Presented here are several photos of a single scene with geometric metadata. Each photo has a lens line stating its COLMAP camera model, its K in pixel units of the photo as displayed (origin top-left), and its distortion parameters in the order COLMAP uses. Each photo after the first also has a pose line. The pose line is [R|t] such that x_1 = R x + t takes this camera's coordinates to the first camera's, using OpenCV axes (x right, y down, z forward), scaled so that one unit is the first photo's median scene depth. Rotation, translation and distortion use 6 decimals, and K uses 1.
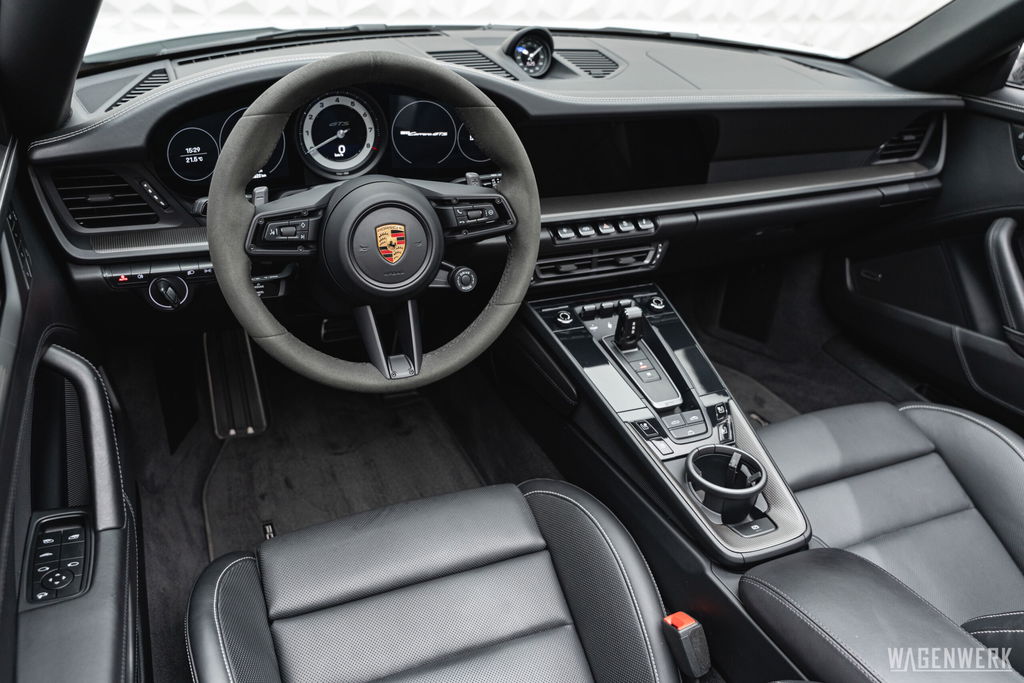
lens RADIAL K [[806.0, 0, 500.6], [0, 806.0, 342.0], [0, 0, 1]] dist [0.002073, 0.002266]
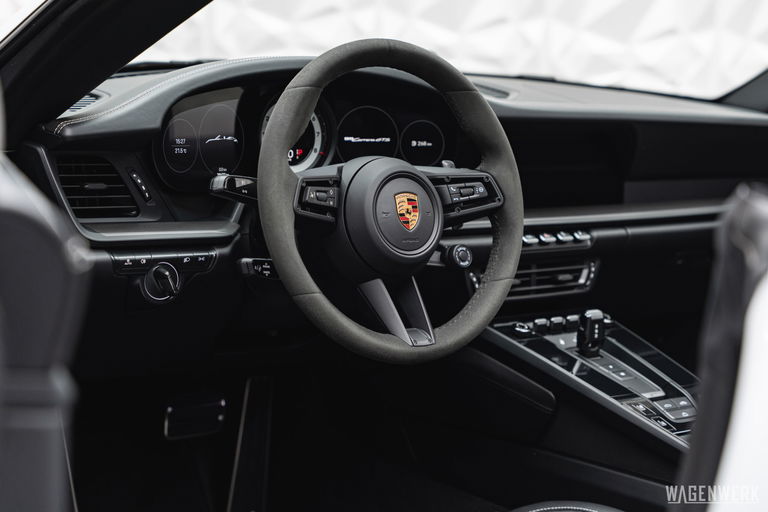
lens RADIAL K [[1592.0, 0, 384.0], [0, 1592.0, 256.0], [0, 0, 1]] dist [0.065353, -0.003970]
pose [[0.964353, -0.036413, 0.262102, -0.604053], [0.119452, 0.943730, -0.308391, 0.480264], [-0.236124, 0.328707, 0.914438, -0.723700]]
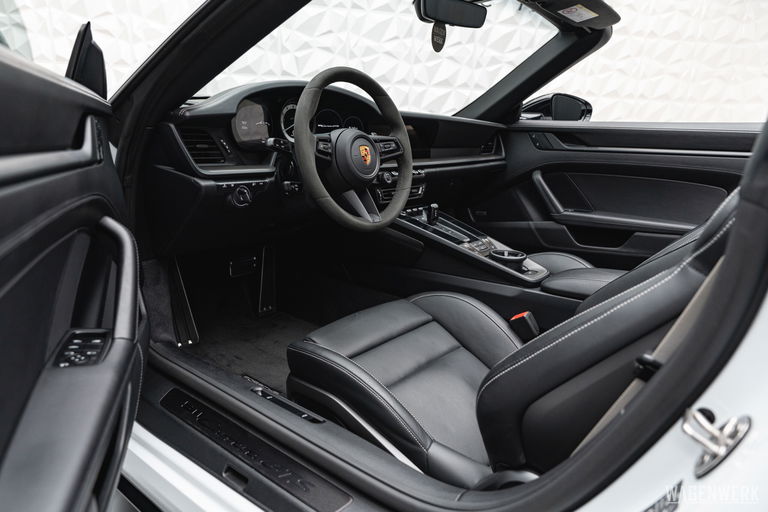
lens RADIAL K [[534.5, 0, 371.0], [0, 534.5, 247.2], [0, 0, 1]] dist [-0.022162, 0.000270]
pose [[0.886905, -0.120363, 0.445996, -0.650696], [0.227129, 0.954321, -0.194121, 0.316677], [-0.402259, 0.273465, 0.873730, -0.109046]]
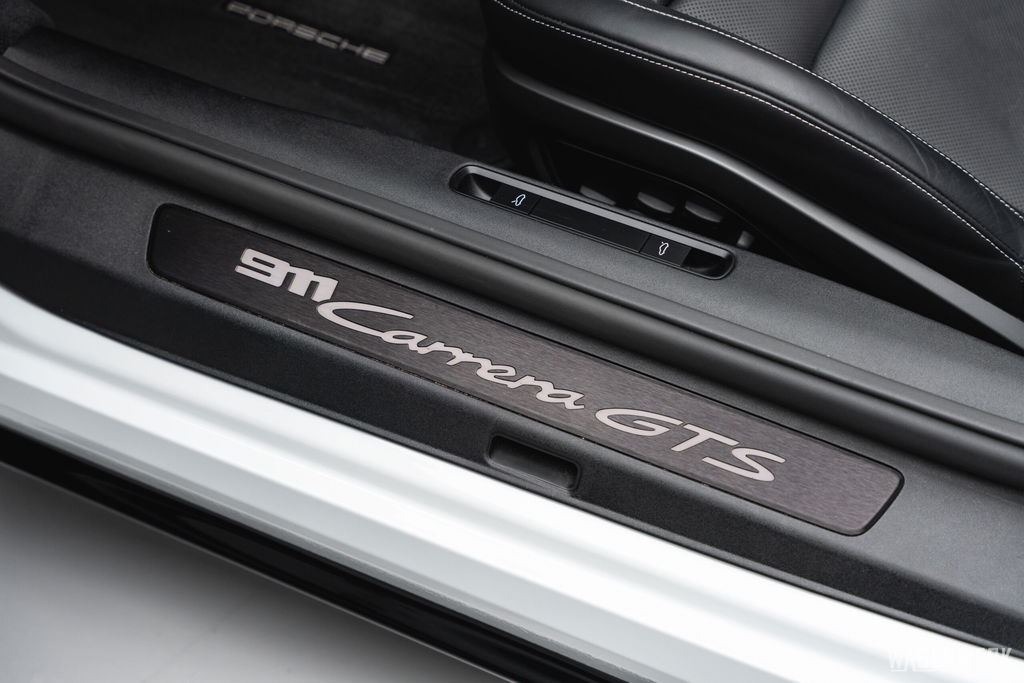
lens RADIAL K [[2122.7, 0, 512.0], [0, 2122.7, 341.5], [0, 0, 1]] dist [0.065353, -0.003970]
pose [[0.744810, -0.569350, 0.347991, -0.898985], [0.370242, 0.786482, 0.494334, -0.205197], [-0.555138, -0.239344, 0.796578, -0.122249]]
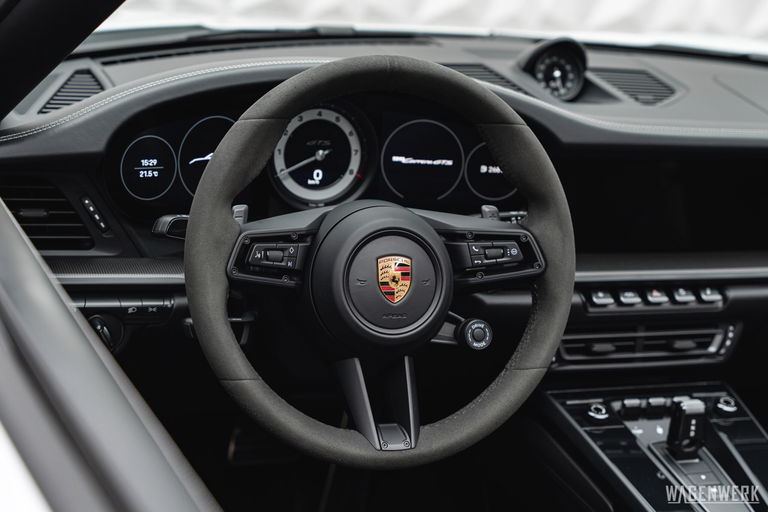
lens RADIAL K [[1592.0, 0, 384.0], [0, 1592.0, 256.0], [0, 0, 1]] dist [0.065353, -0.003970]
pose [[0.998410, 0.044456, -0.034649, -0.078296], [-0.051363, 0.970752, -0.234527, 0.201225], [0.023210, 0.235934, 0.971492, -0.491857]]
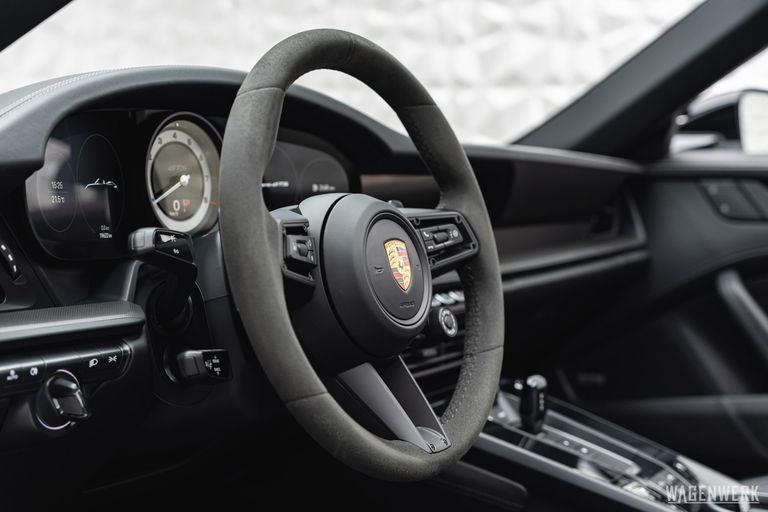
lens RADIAL K [[1210.3, 0, 384.0], [0, 1210.3, 256.0], [0, 0, 1]] dist [0.021158, 0.043551]
pose [[0.812635, -0.081065, 0.577108, -0.677516], [0.298901, 0.908083, -0.293332, 0.165479], [-0.500283, 0.410870, 0.762170, 0.135204]]
